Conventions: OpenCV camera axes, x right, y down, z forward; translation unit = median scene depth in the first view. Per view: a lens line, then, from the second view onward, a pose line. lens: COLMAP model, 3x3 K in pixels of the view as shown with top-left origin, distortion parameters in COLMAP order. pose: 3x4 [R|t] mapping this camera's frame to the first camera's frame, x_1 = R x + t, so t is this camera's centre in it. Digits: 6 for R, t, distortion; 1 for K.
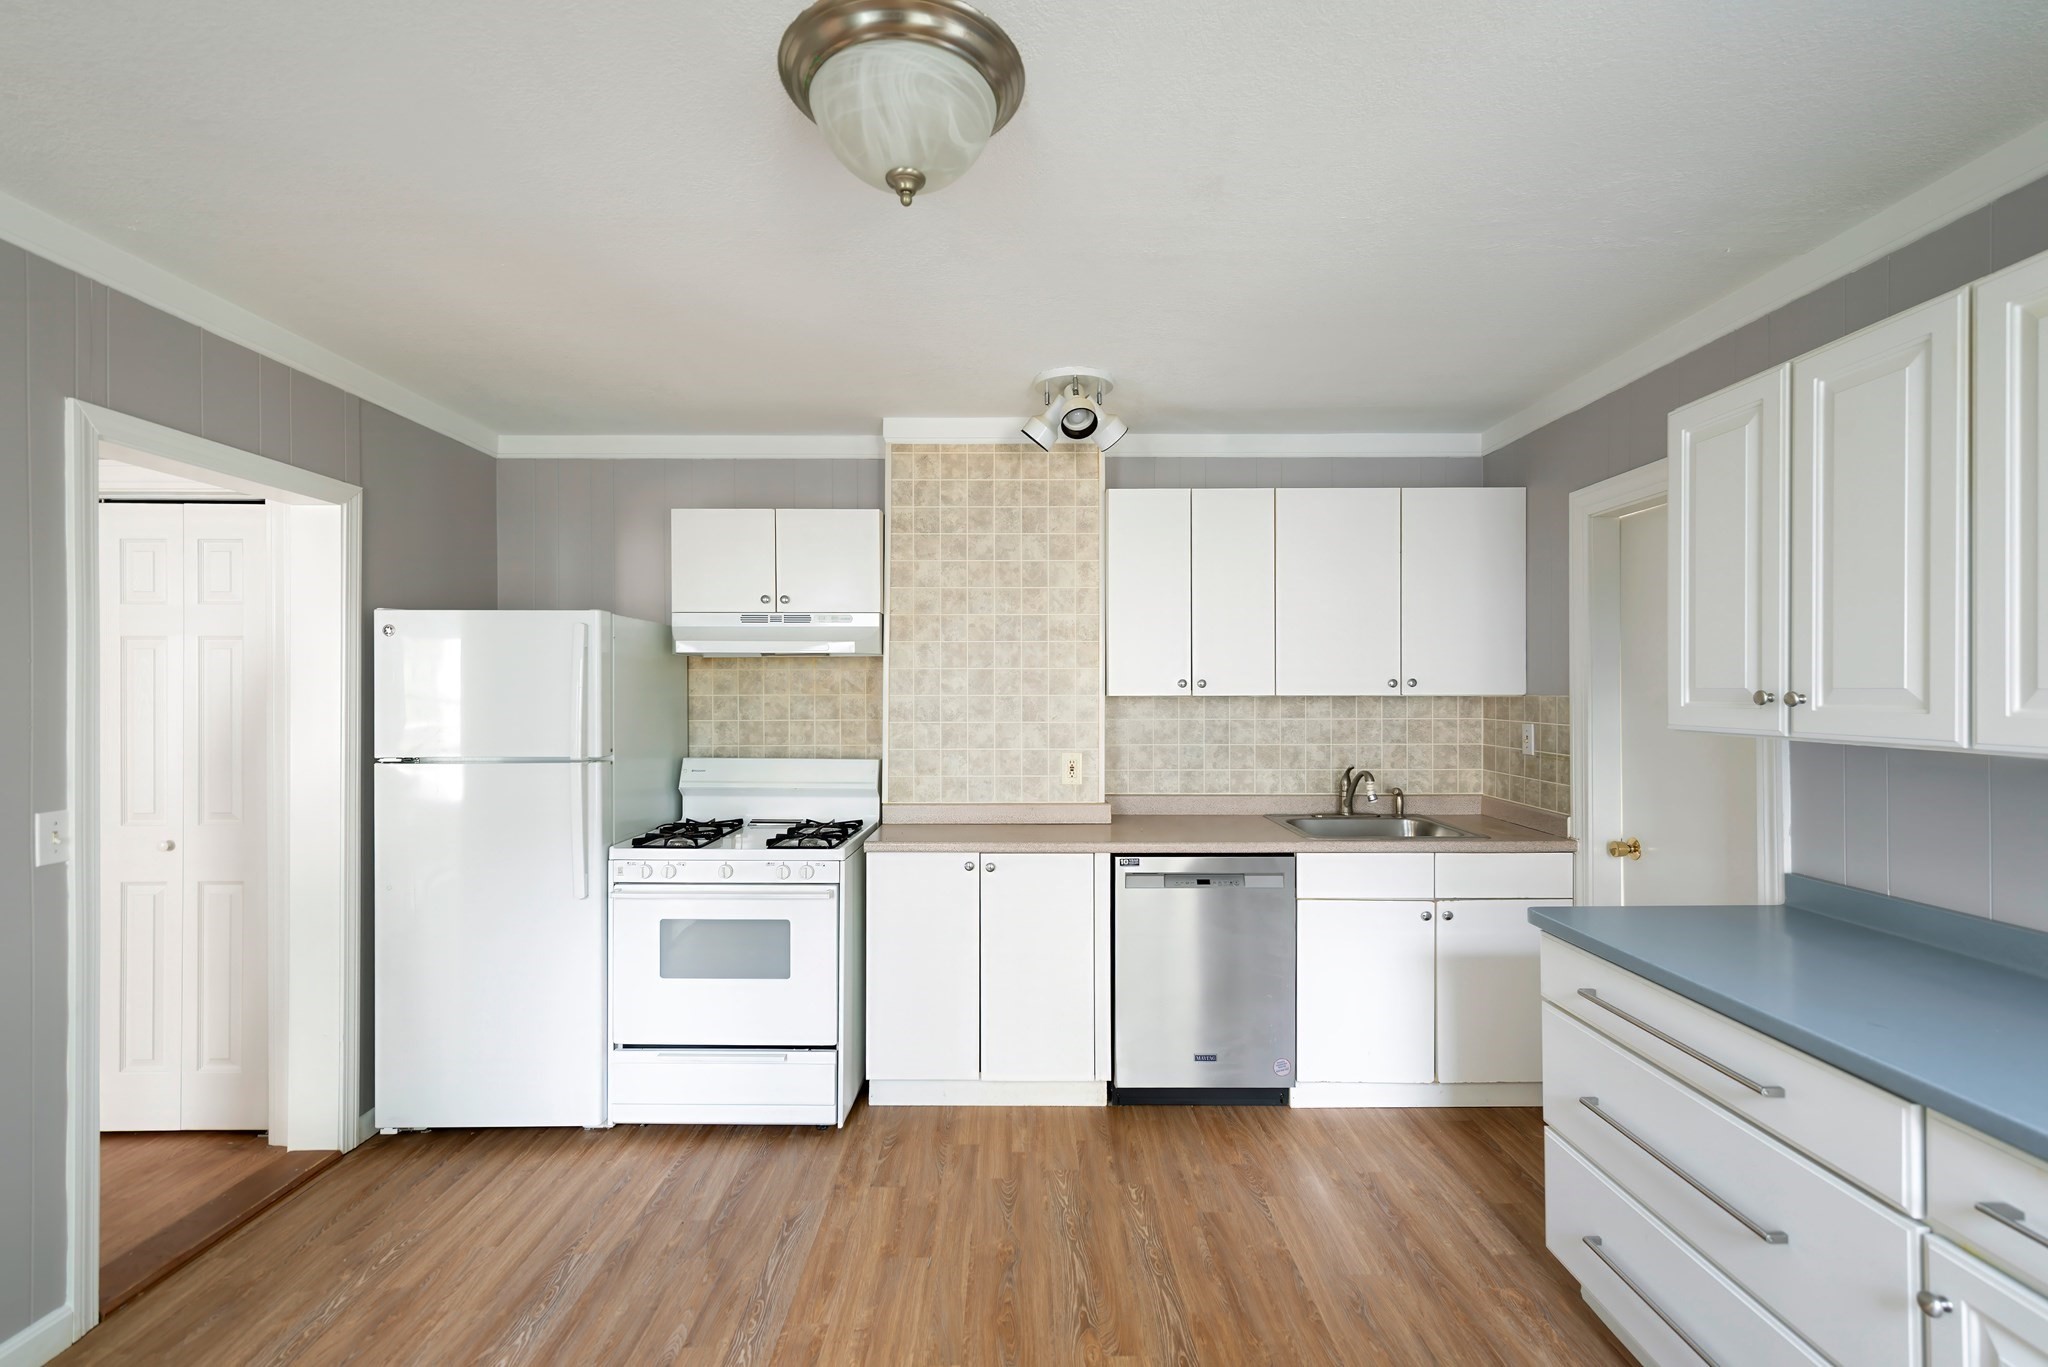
lens RADIAL K [[946.4, 0, 1026.9], [0, 946.4, 693.9], [0, 0, 1]] dist [0.005297, -0.003230]
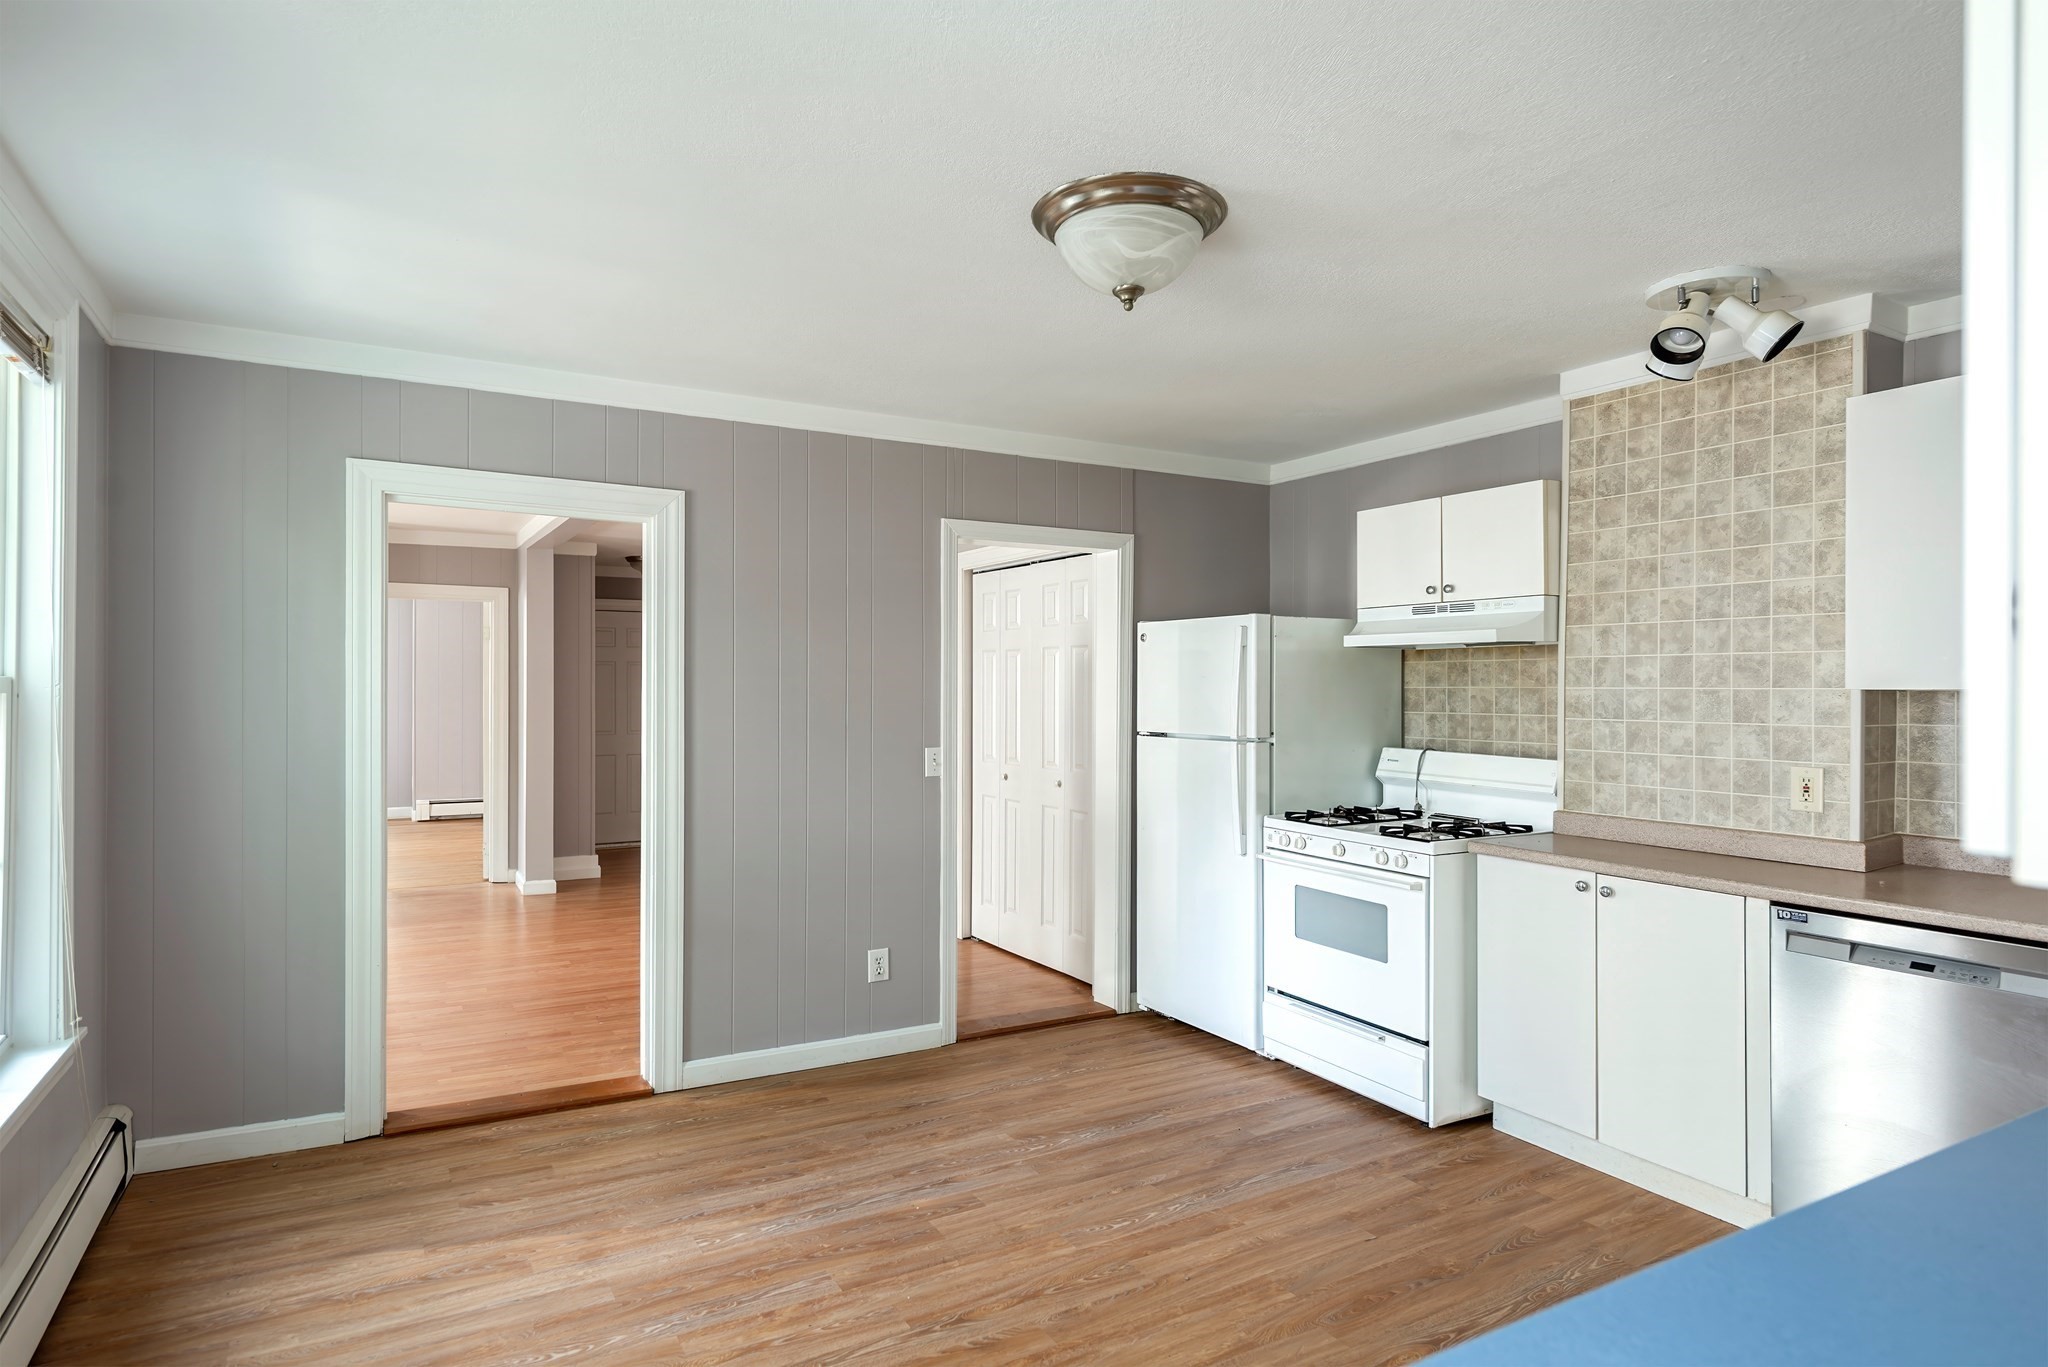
lens RADIAL K [[1137.1, 0, 1024.5], [0, 1137.1, 687.2], [0, 0, 1]] dist [0.003390, -0.002288]
pose [[0.488881, 0.002760, -0.872346, 0.624655], [-0.005041, 0.999987, 0.000339, 0.003737], [0.872336, 0.004231, 0.488889, 0.054575]]
